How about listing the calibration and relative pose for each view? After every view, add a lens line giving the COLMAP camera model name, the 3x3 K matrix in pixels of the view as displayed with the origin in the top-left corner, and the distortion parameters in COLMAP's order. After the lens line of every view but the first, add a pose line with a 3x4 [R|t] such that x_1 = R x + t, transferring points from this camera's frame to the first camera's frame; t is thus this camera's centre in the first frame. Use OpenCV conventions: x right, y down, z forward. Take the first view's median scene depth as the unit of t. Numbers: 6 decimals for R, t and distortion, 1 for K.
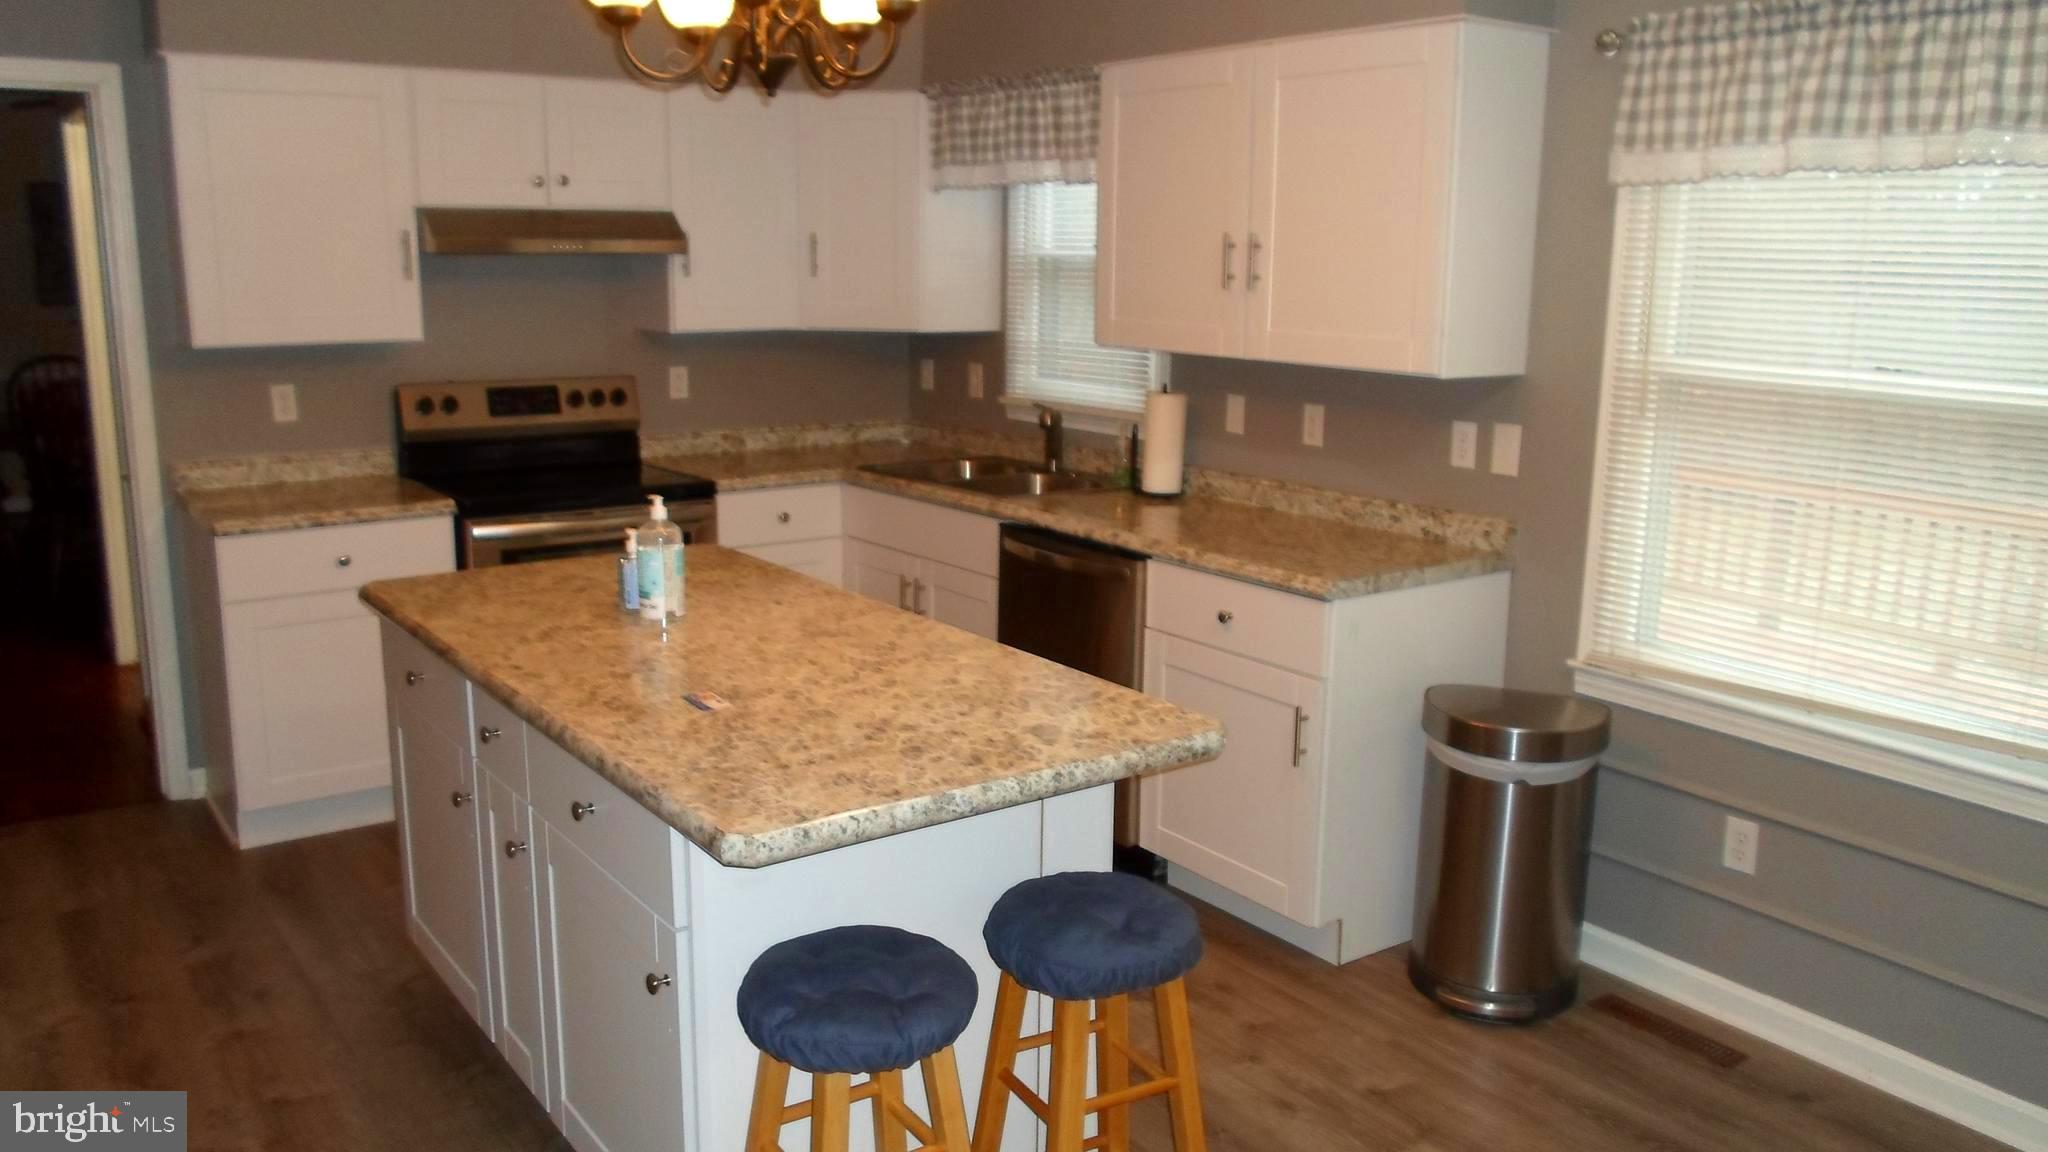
lens RADIAL K [[1577.2, 0, 1015.6], [0, 1577.2, 560.8], [0, 0, 1]] dist [-0.006703, -0.007710]
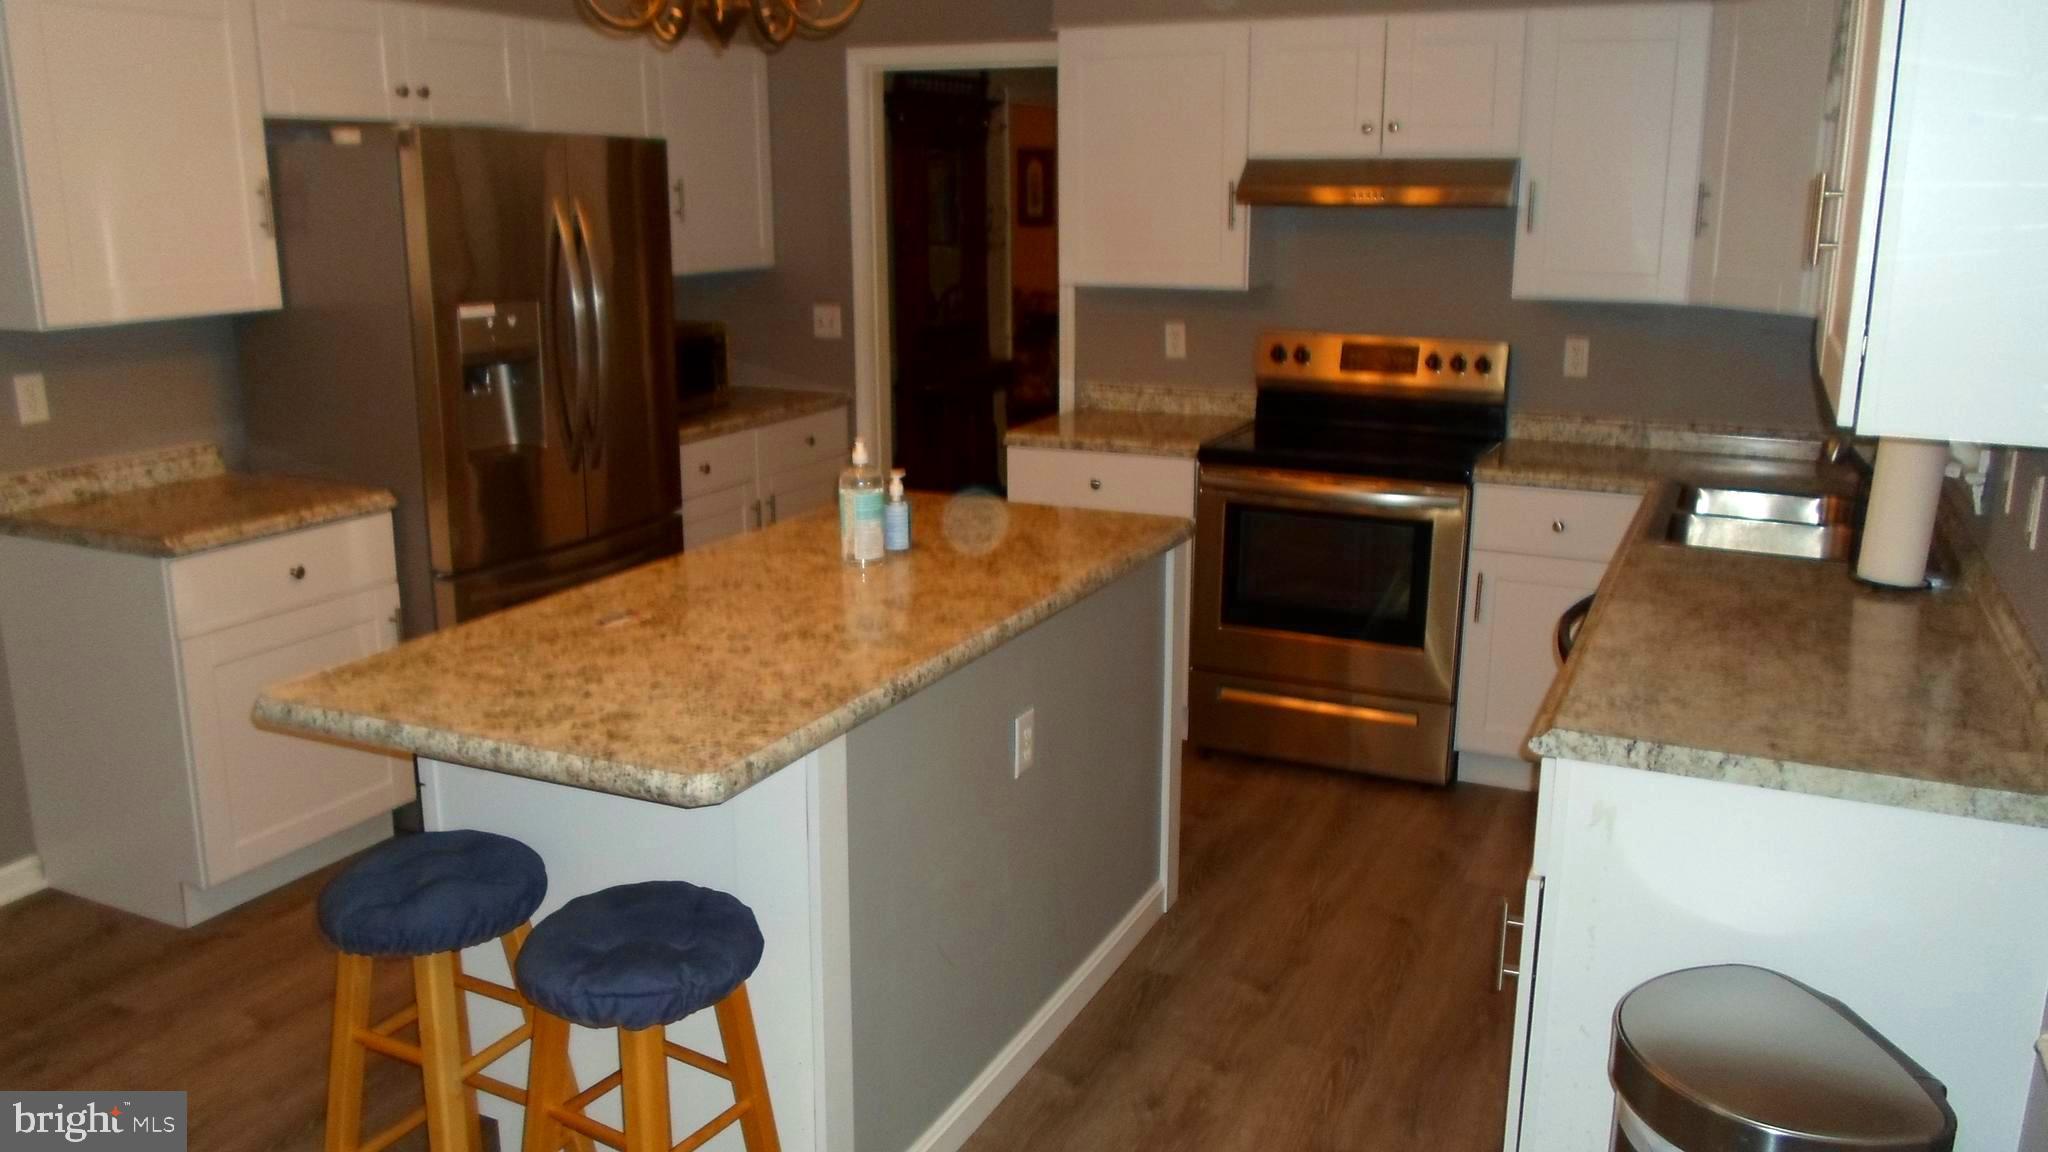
lens RADIAL K [[1577.2, 0, 1015.6], [0, 1577.2, 560.8], [0, 0, 1]] dist [-0.006703, -0.007710]
pose [[0.502152, 0.193622, -0.842825, 0.600850], [-0.169144, 0.977779, 0.123849, -0.092206], [0.848076, 0.080367, 0.523744, 0.467861]]
